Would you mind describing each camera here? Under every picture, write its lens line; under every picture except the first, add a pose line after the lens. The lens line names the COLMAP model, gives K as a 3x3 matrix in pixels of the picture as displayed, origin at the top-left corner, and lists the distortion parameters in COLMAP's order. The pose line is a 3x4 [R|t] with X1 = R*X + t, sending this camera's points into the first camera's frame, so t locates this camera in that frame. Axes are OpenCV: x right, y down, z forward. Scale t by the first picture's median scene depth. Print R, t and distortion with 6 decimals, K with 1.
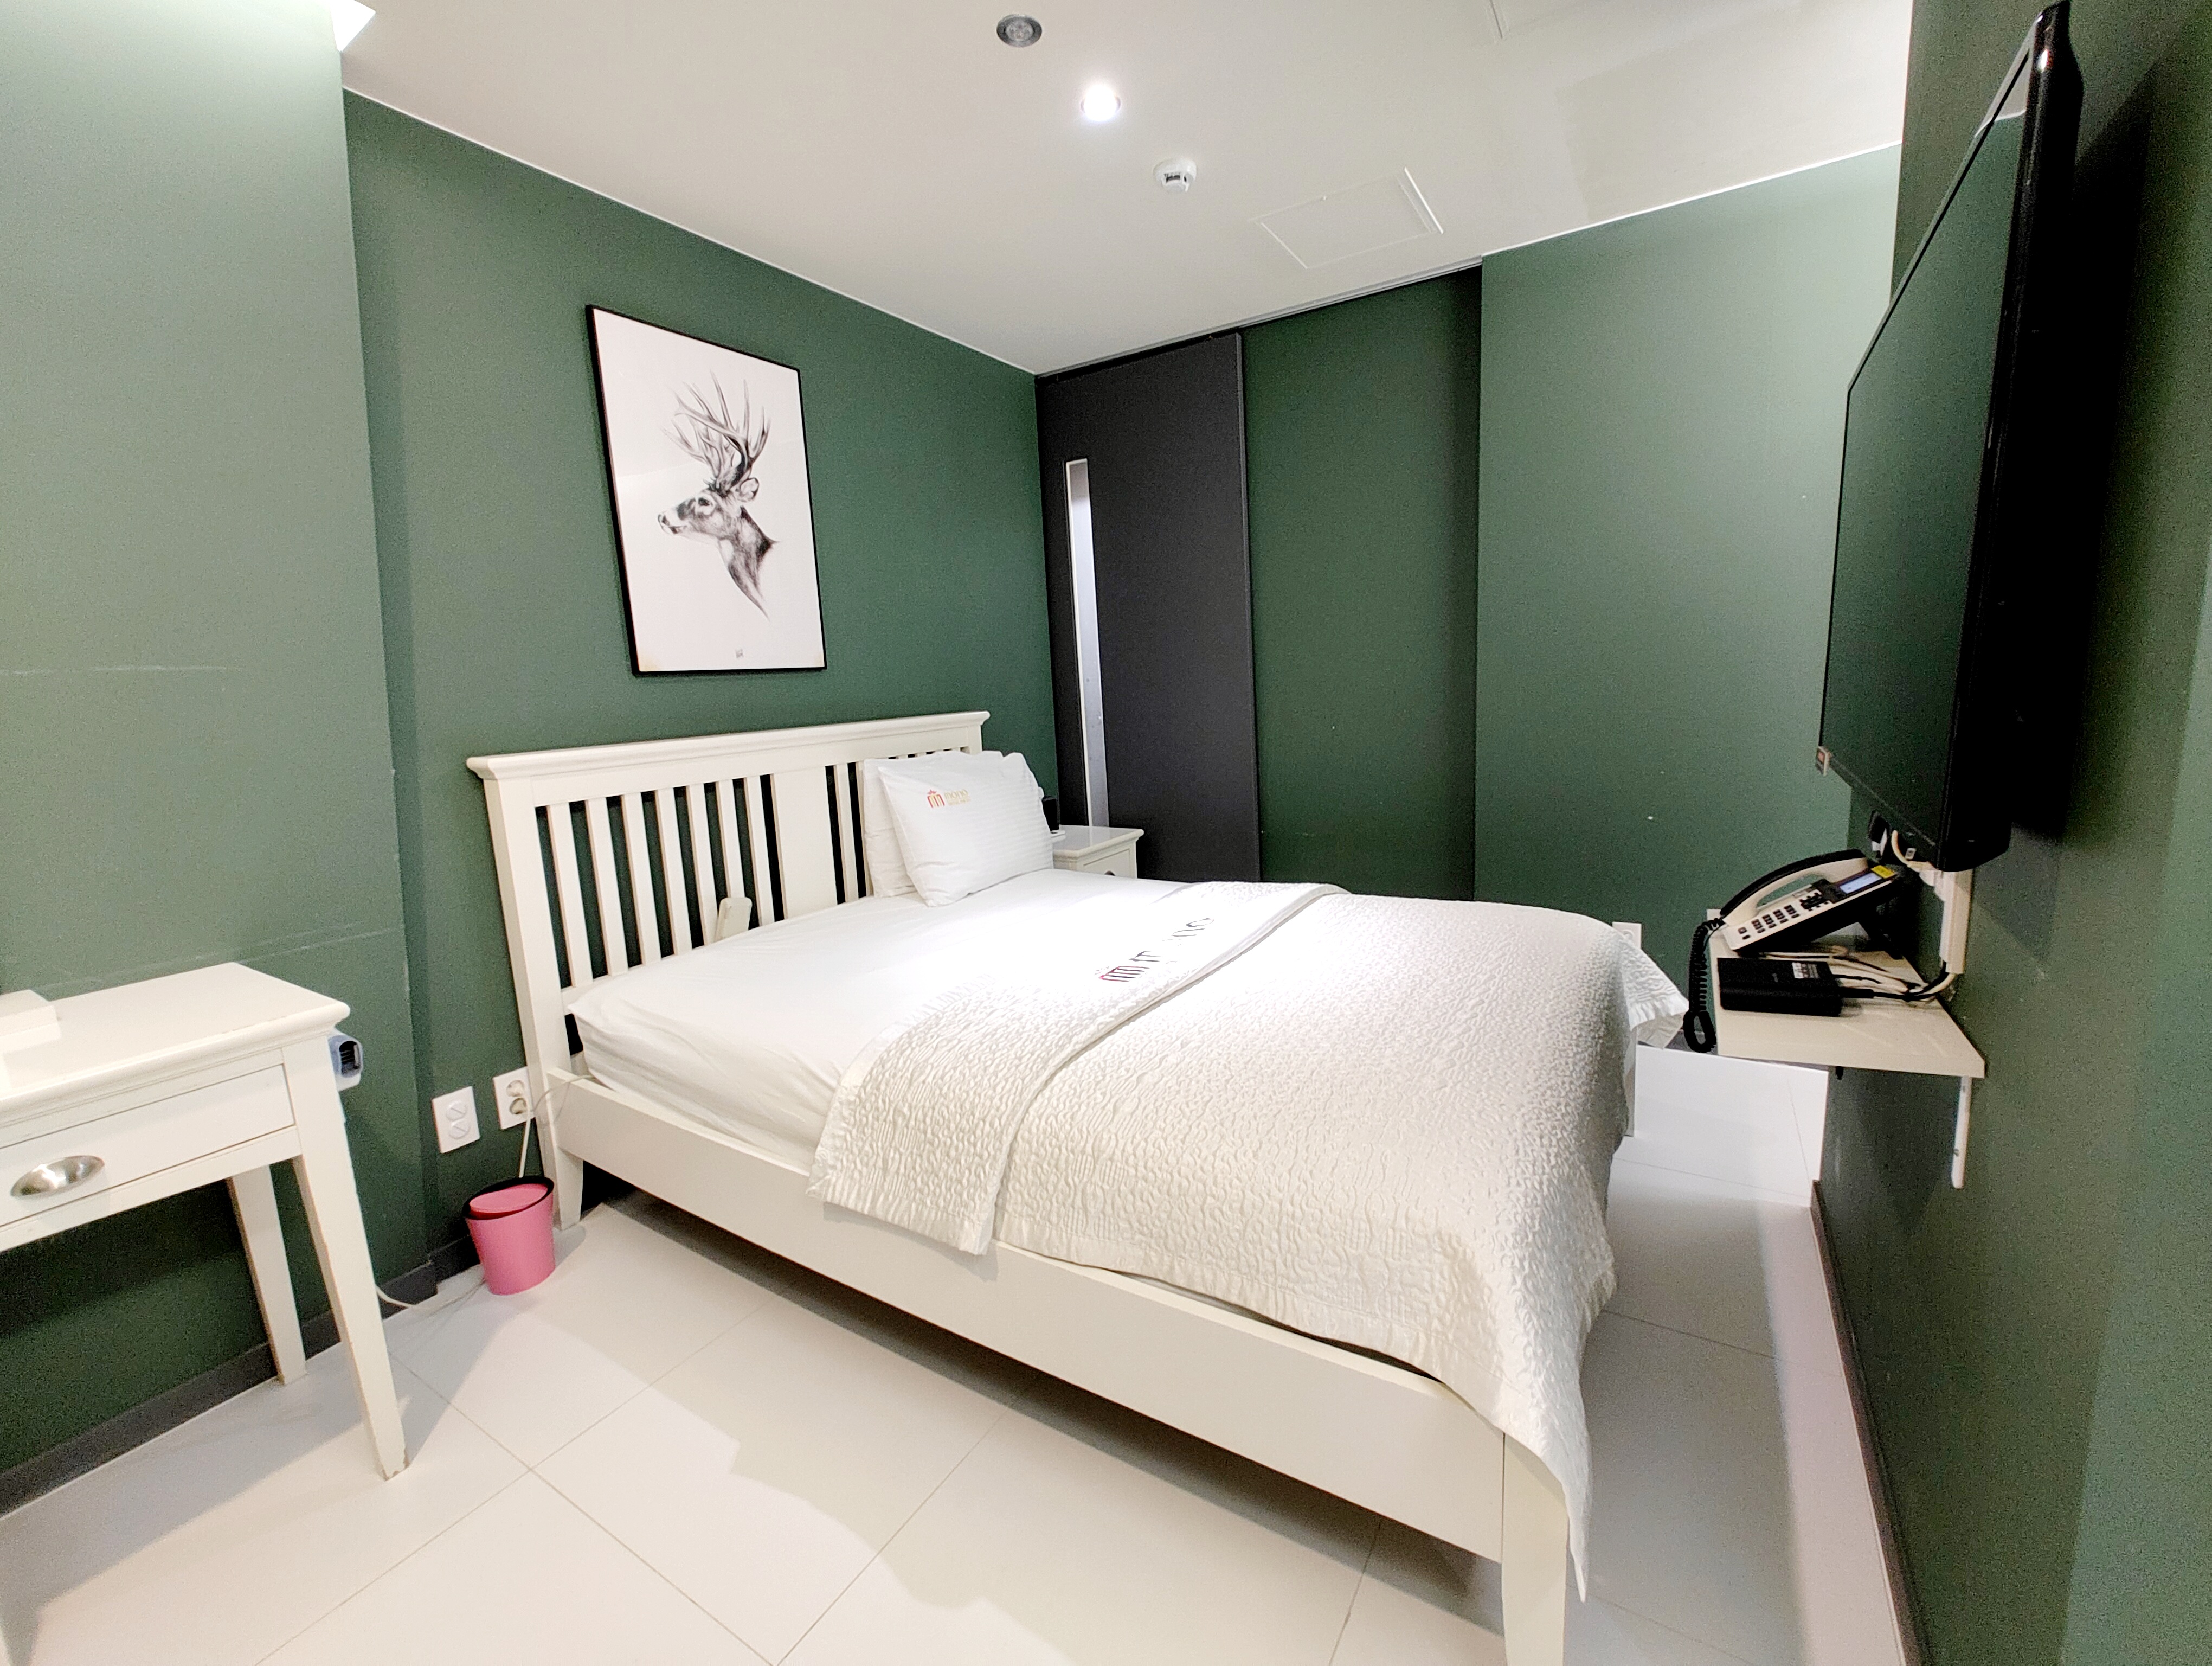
lens RADIAL K [[917.5, 0, 1100.2], [0, 917.5, 823.8], [0, 0, 1]] dist [-0.002628, 0.000506]
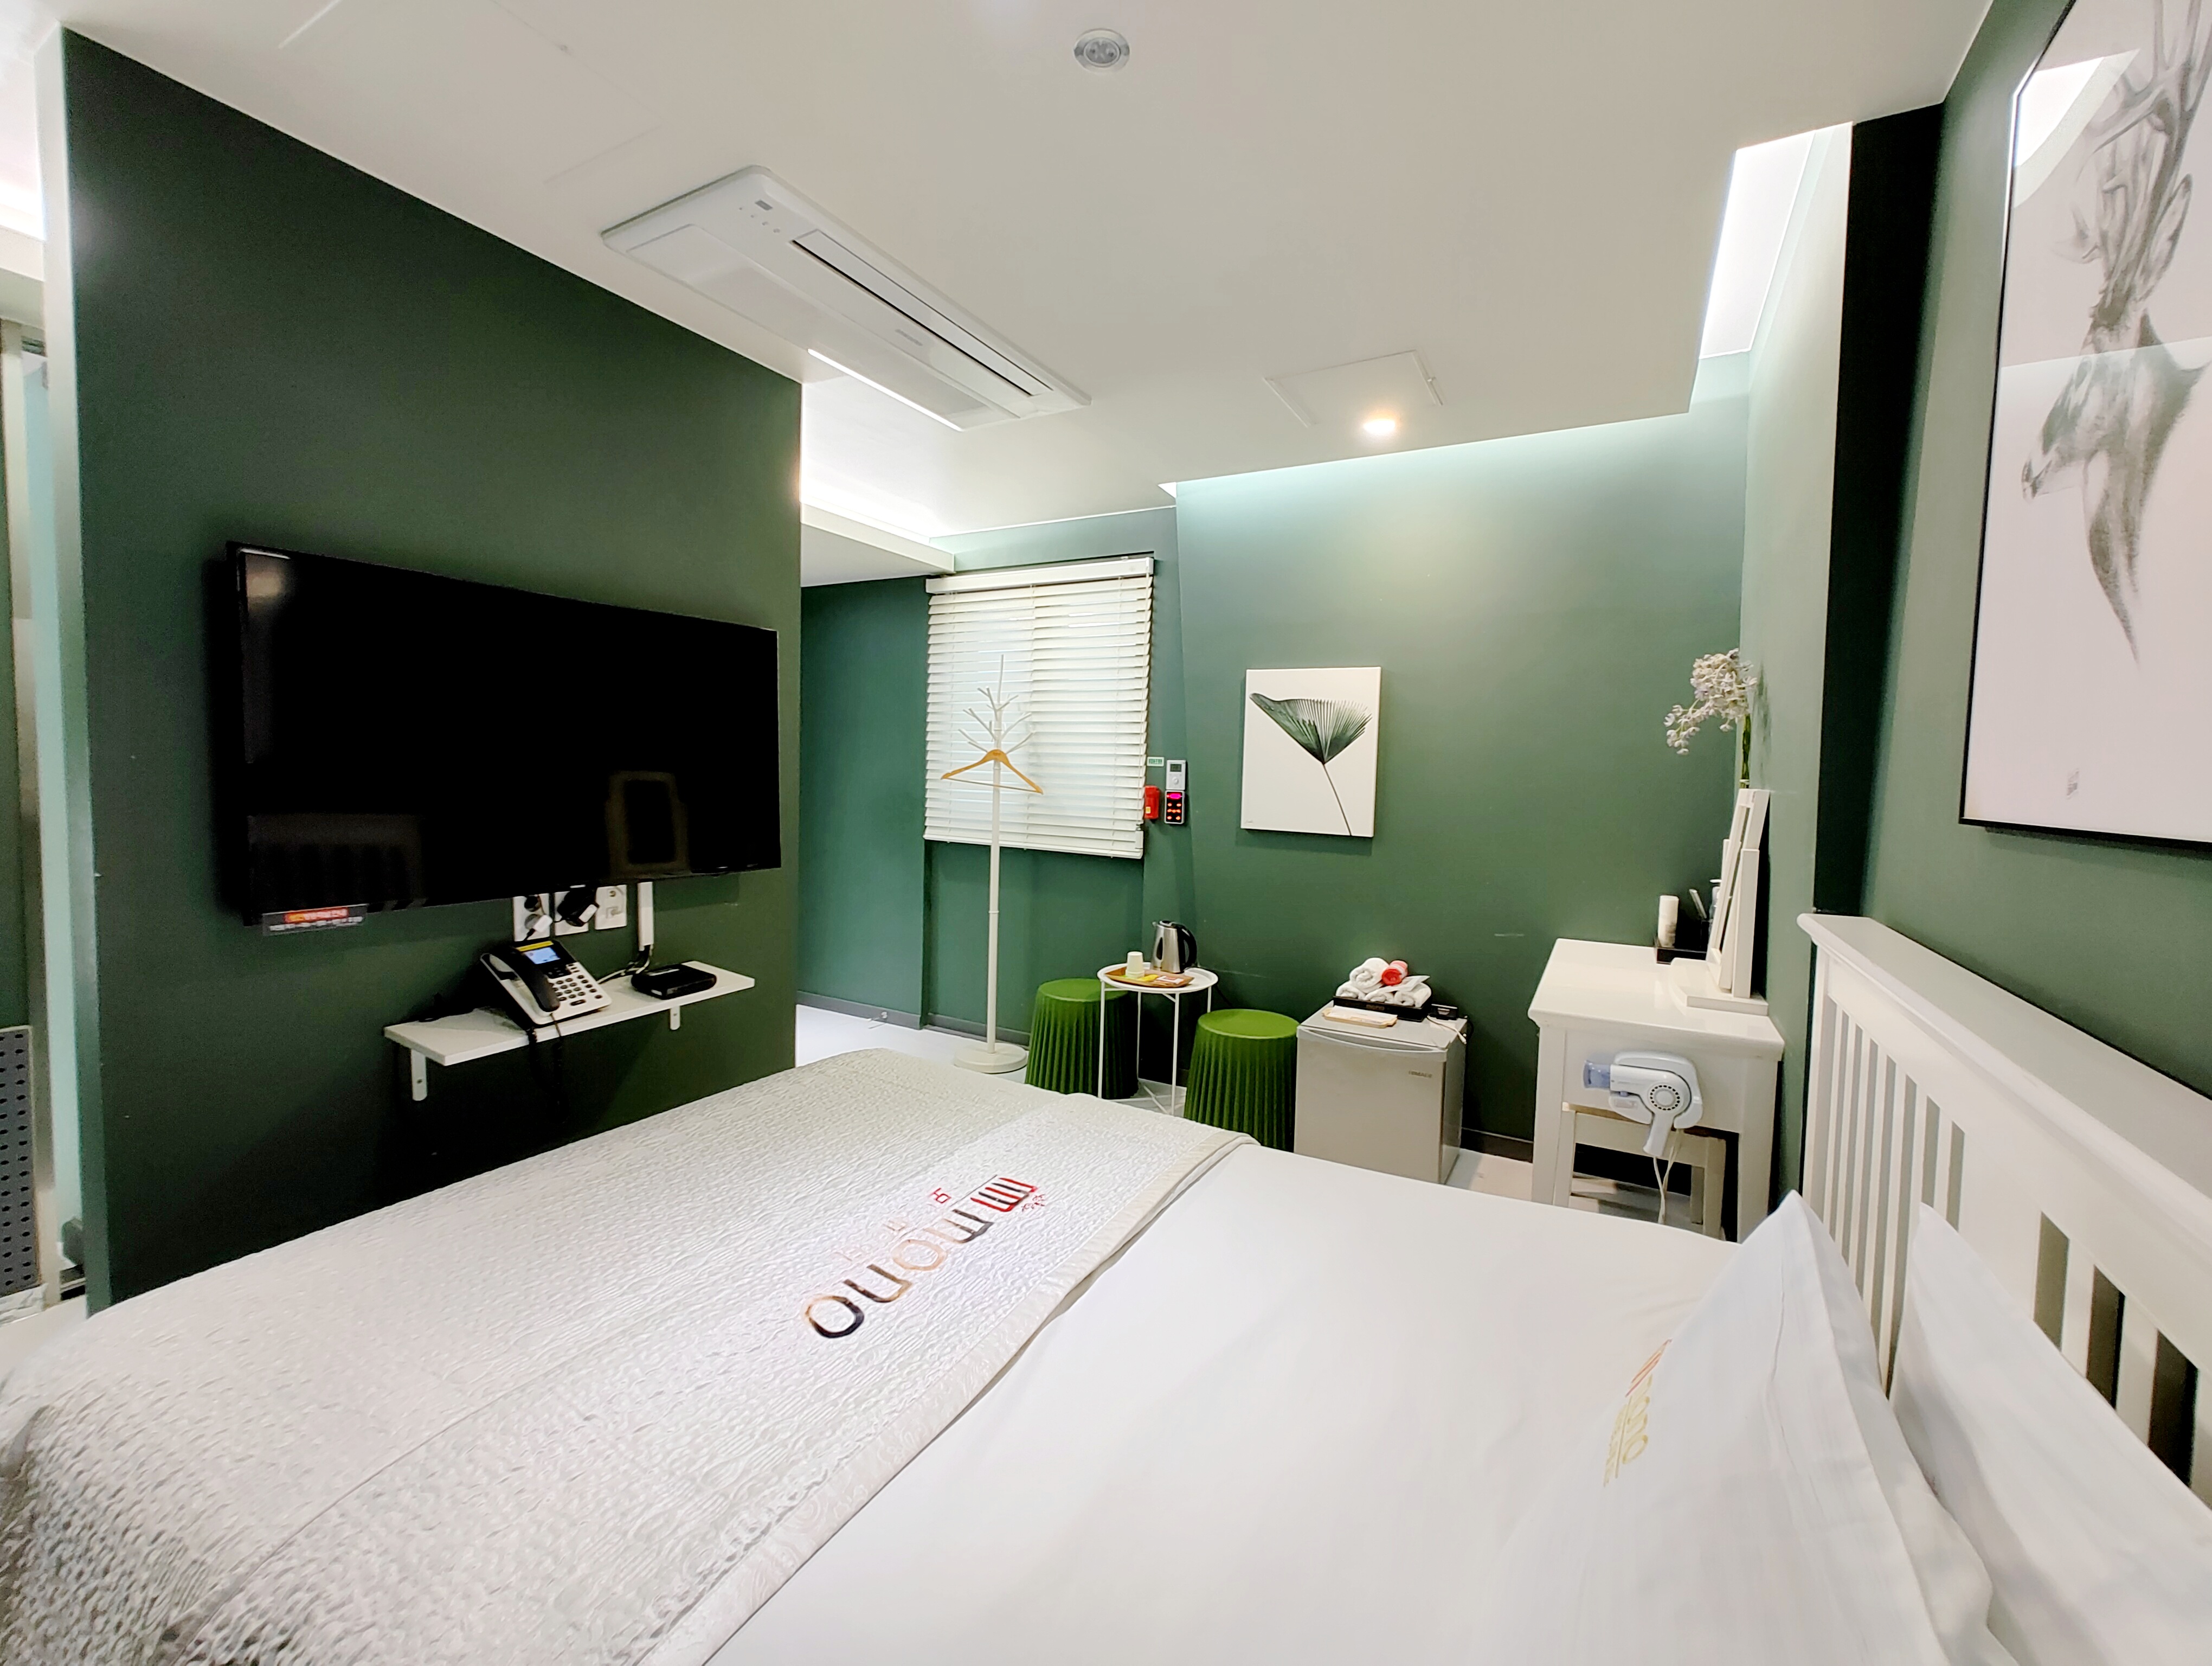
lens RADIAL K [[917.5, 0, 1113.4], [0, 917.5, 823.1], [0, 0, 1]] dist [-0.002628, 0.000506]
pose [[-0.997971, 0.025811, -0.058201, -0.023564], [0.012688, 0.976429, 0.215467, -0.255307], [0.062390, 0.214291, -0.974775, 1.343153]]
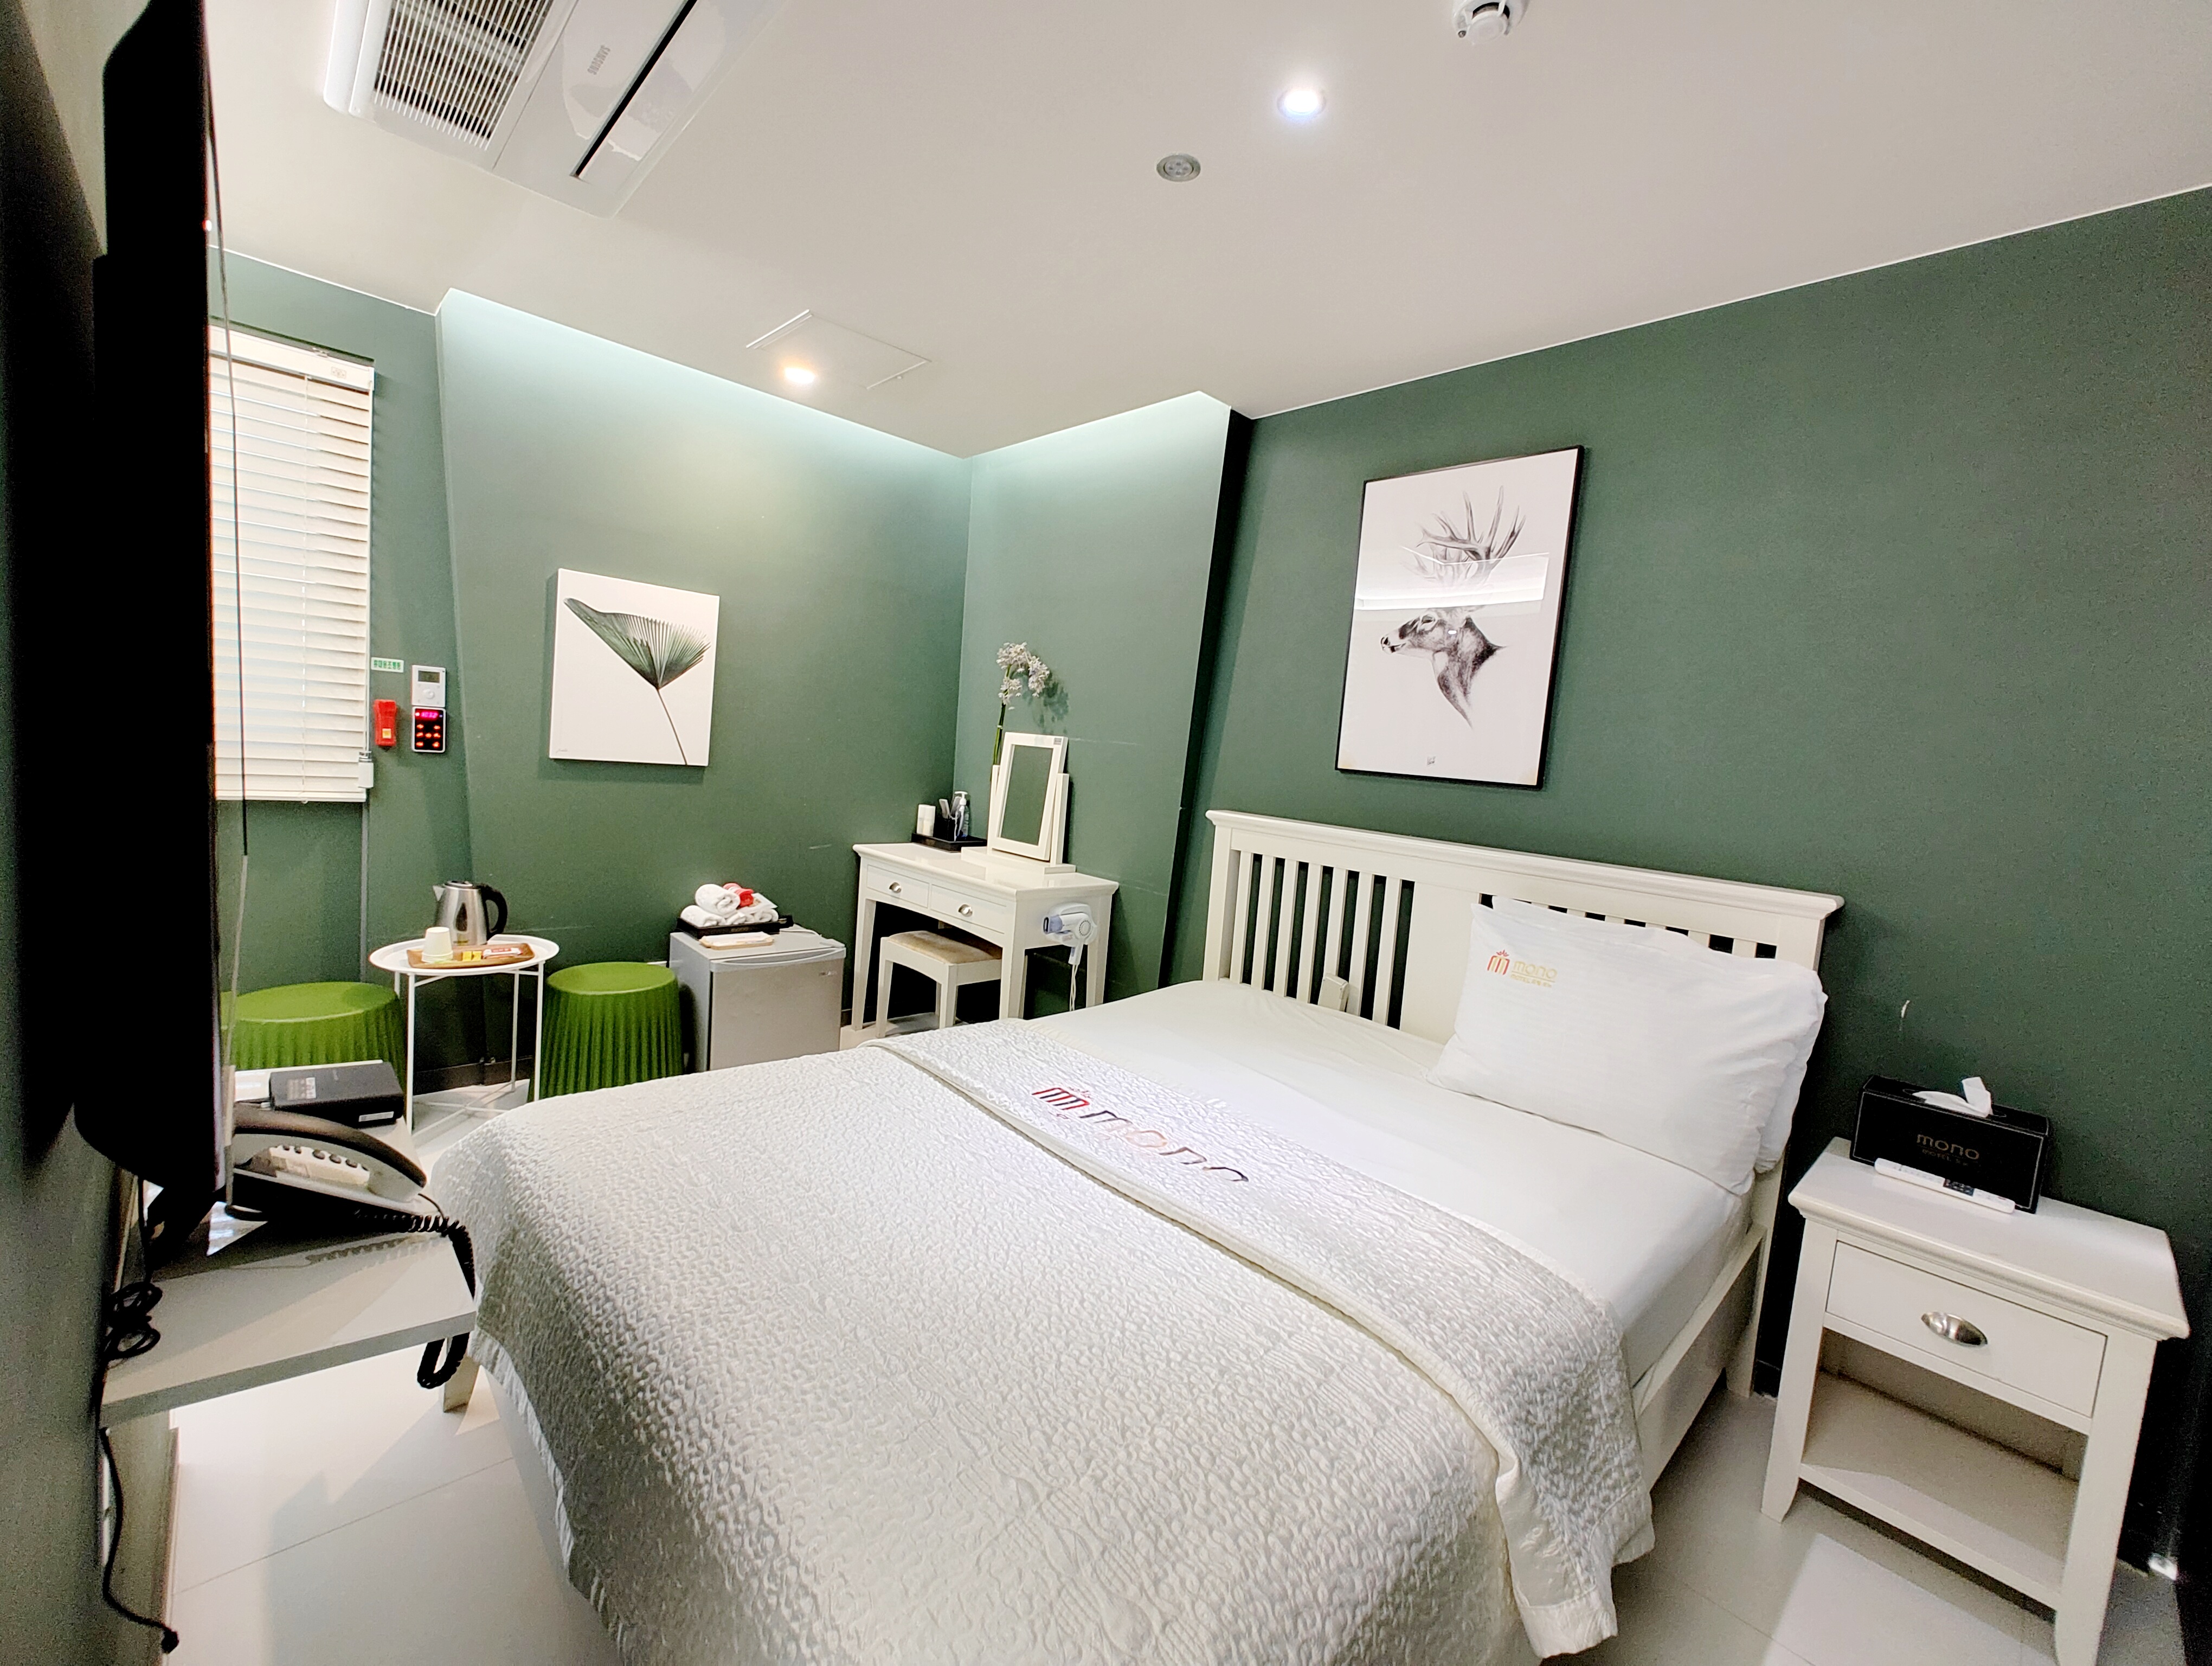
lens RADIAL K [[917.5, 0, 1109.1], [0, 917.5, 827.6], [0, 0, 1]] dist [-0.002628, 0.000506]
pose [[-0.245483, 0.117601, -0.962241, 0.696195], [-0.220699, 0.959768, 0.173603, -0.218355], [0.943944, 0.254982, -0.209652, 0.919570]]
